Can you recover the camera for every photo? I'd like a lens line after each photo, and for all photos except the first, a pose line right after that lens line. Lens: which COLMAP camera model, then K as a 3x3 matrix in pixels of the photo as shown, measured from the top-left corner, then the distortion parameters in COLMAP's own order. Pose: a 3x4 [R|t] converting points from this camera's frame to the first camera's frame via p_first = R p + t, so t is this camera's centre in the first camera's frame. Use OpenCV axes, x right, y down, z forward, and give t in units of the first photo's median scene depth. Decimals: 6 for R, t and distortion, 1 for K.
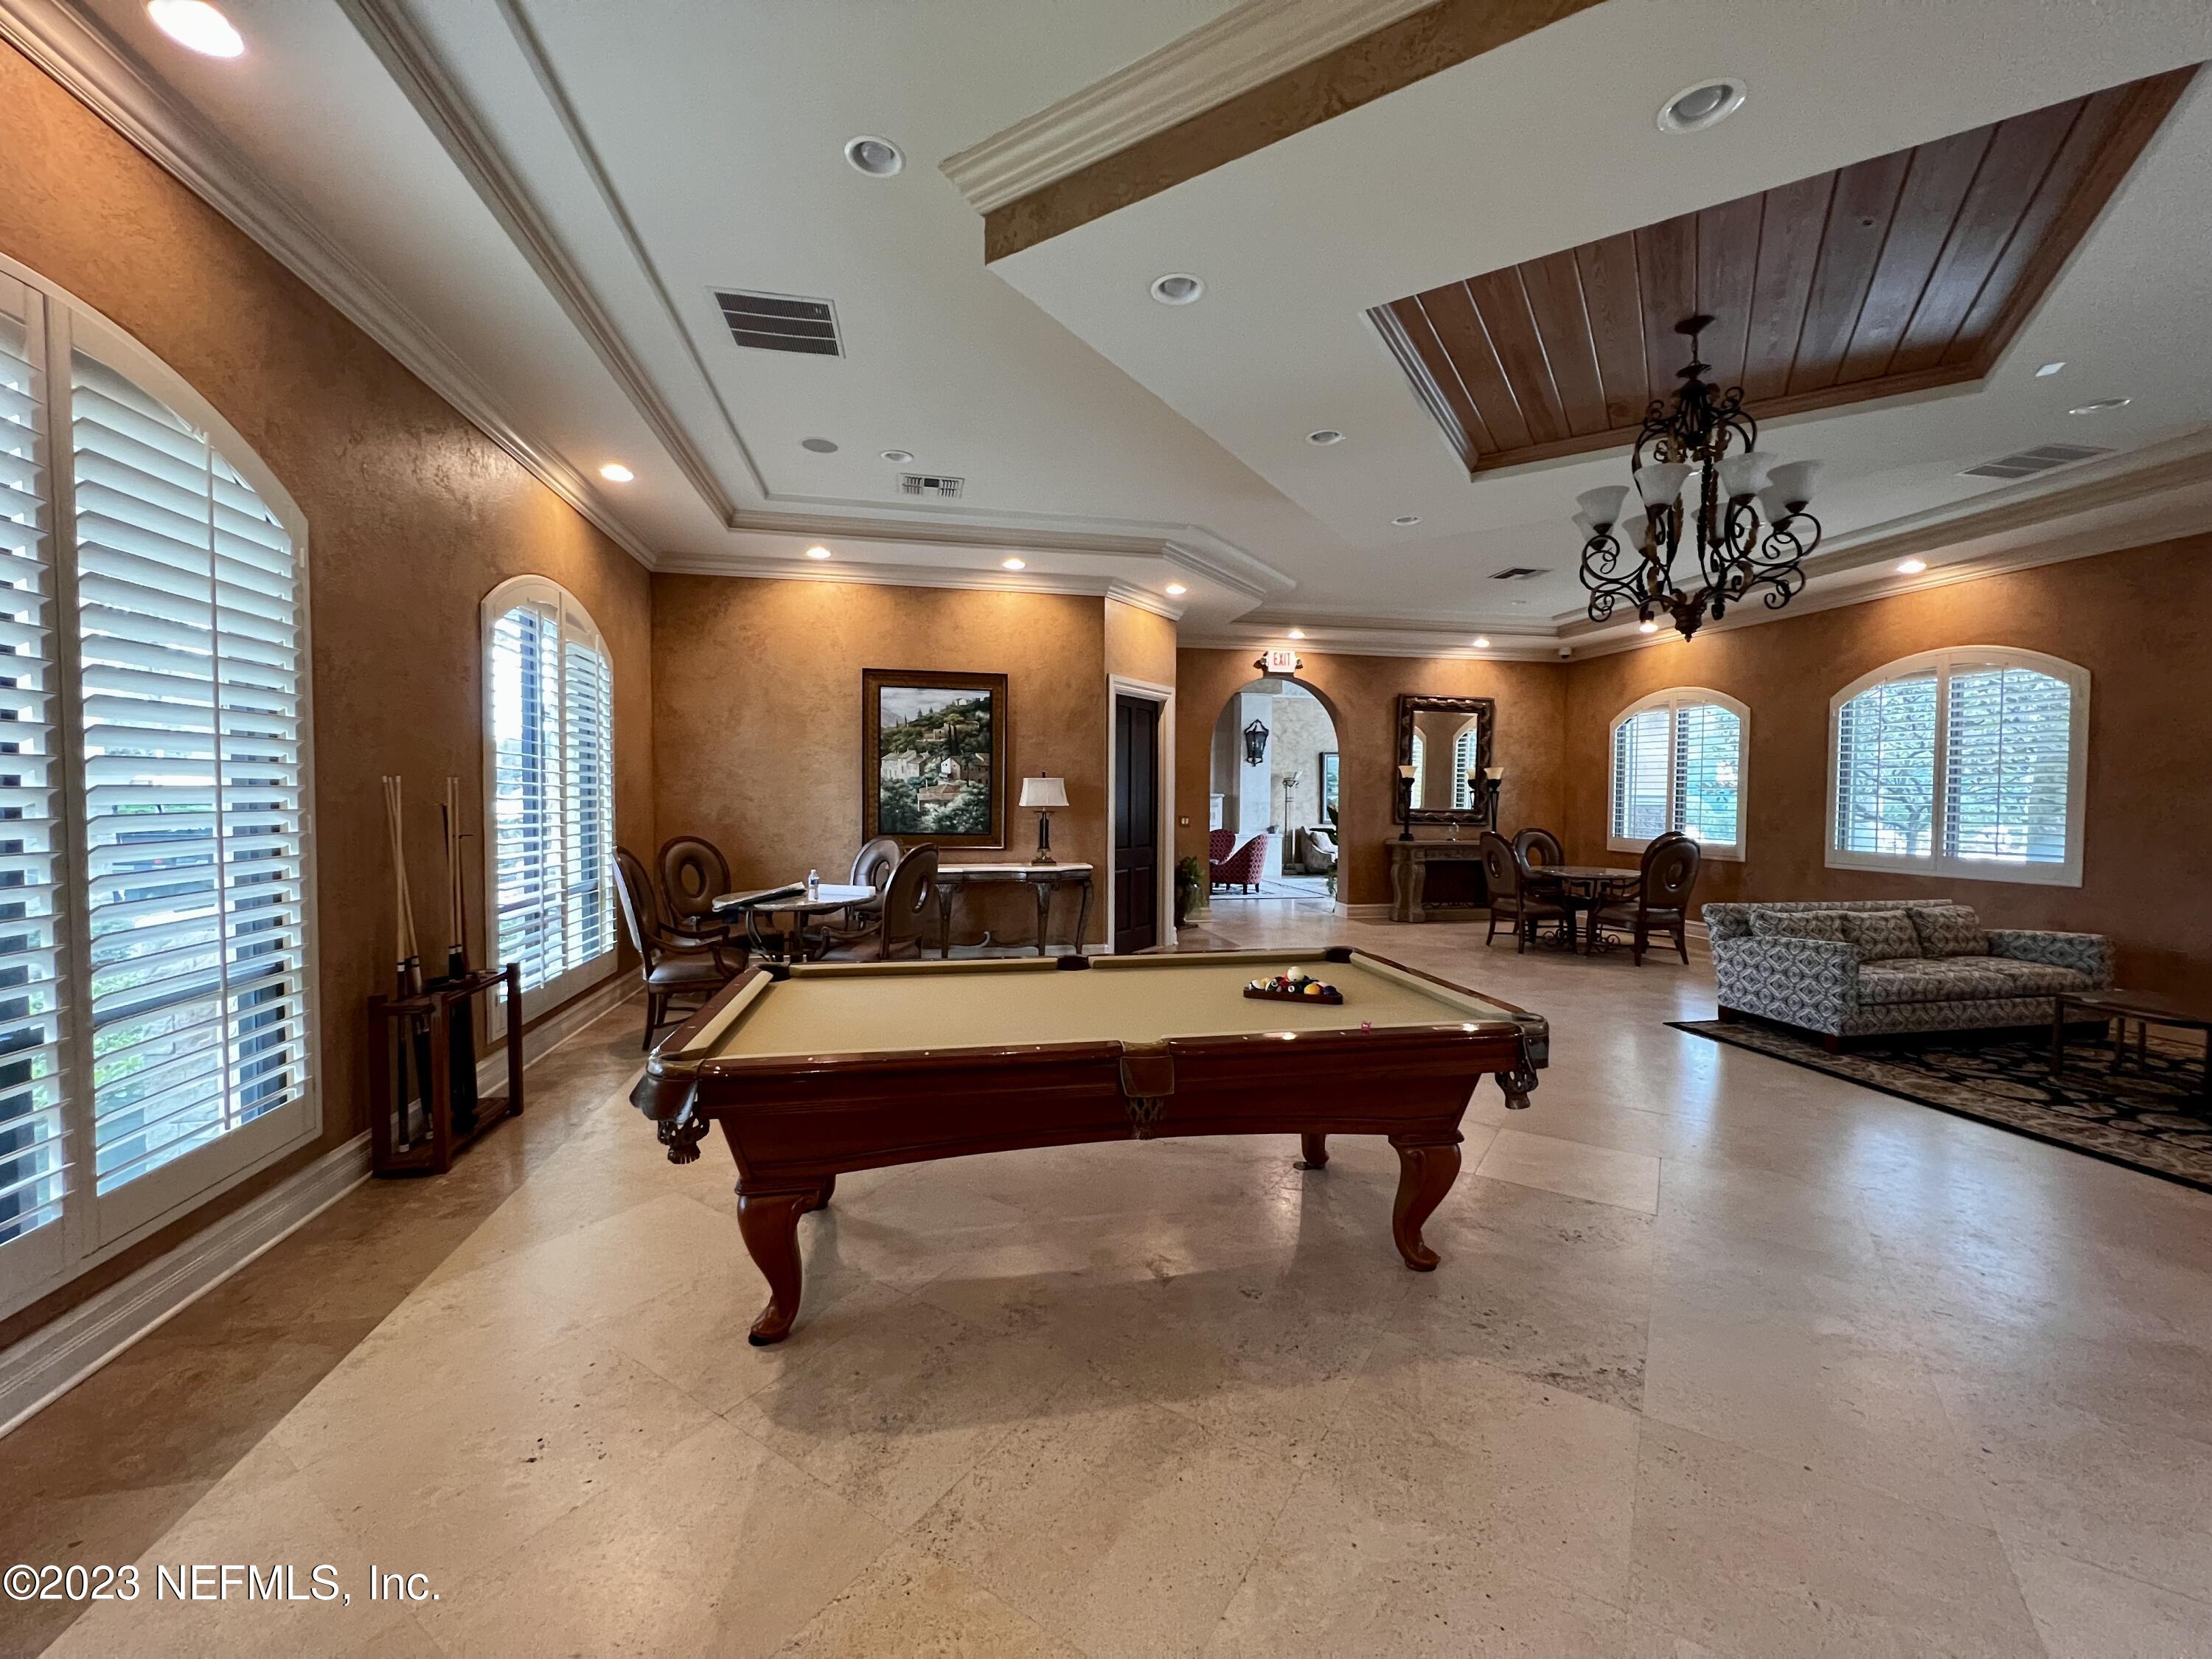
lens RADIAL K [[886.2, 0, 1105.3], [0, 886.2, 824.8], [0, 0, 1]] dist [0.005780, -0.000039]
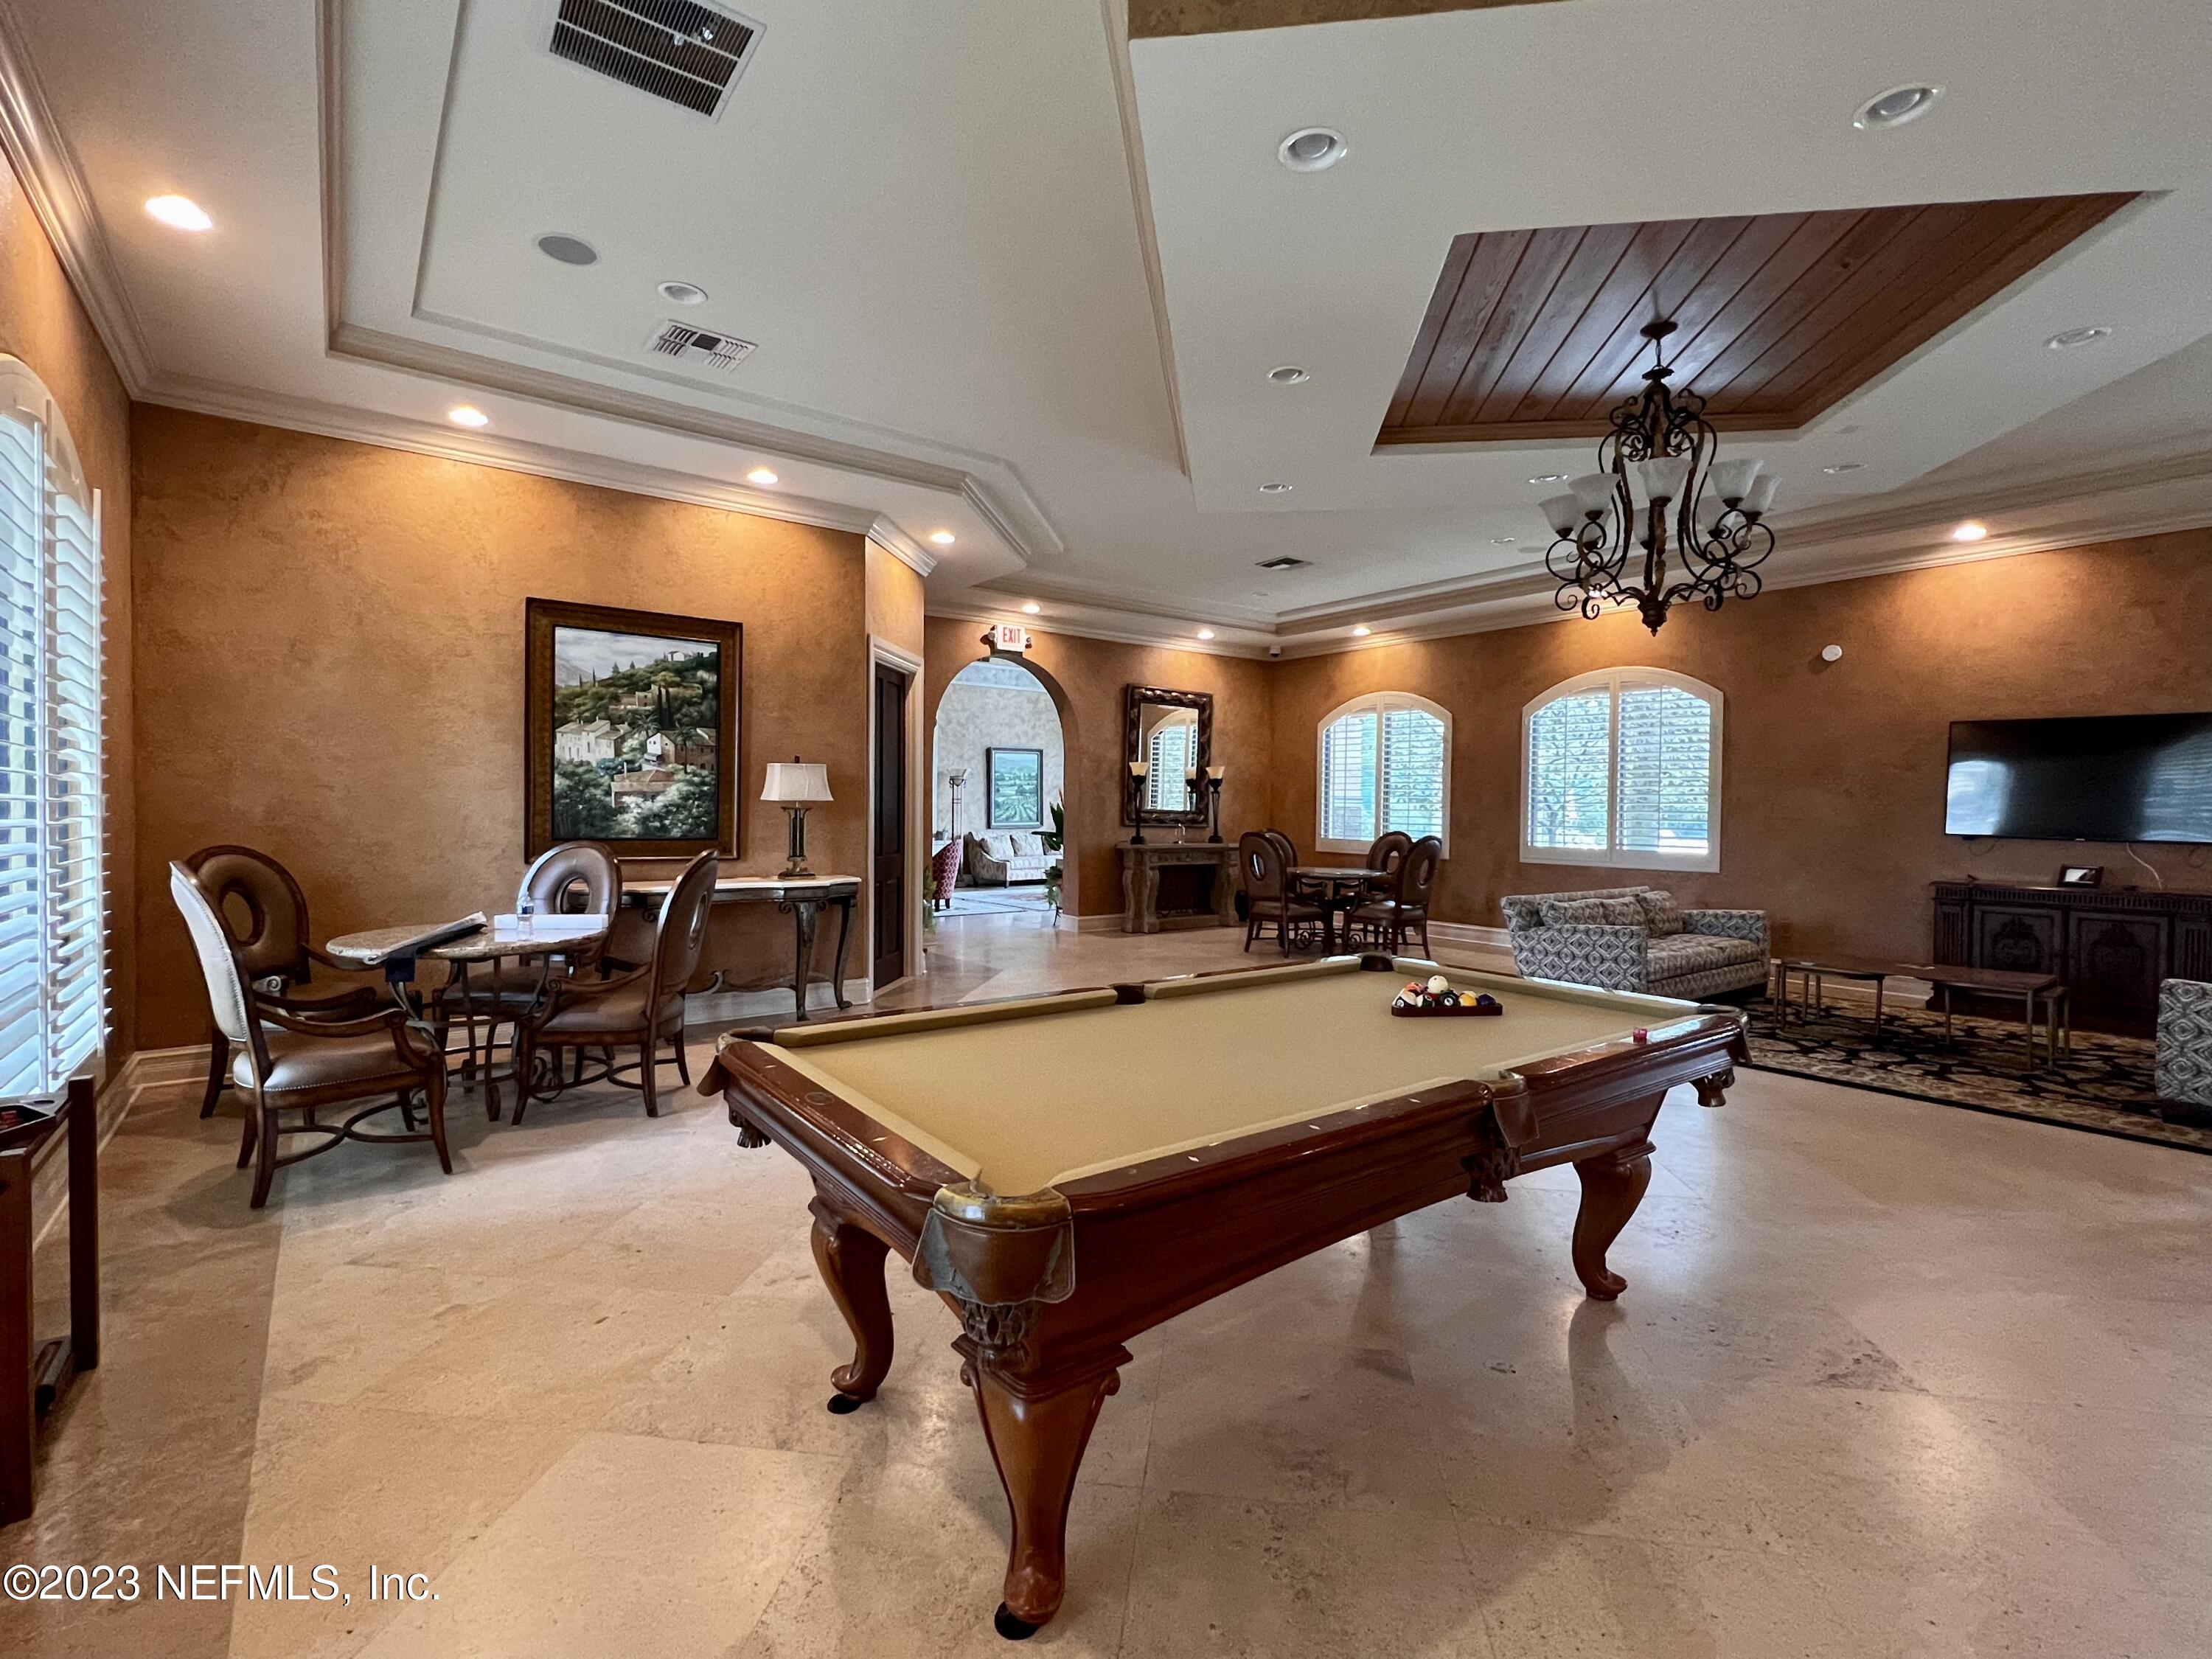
lens RADIAL K [[1013.3, 0, 1105.0], [0, 1013.3, 826.4], [0, 0, 1]] dist [0.004379, 0.000383]
pose [[0.903305, -0.004729, 0.428974, -0.205093], [0.007847, 0.999954, -0.005501, 0.007502], [-0.428928, 0.008335, 0.903300, 0.104184]]
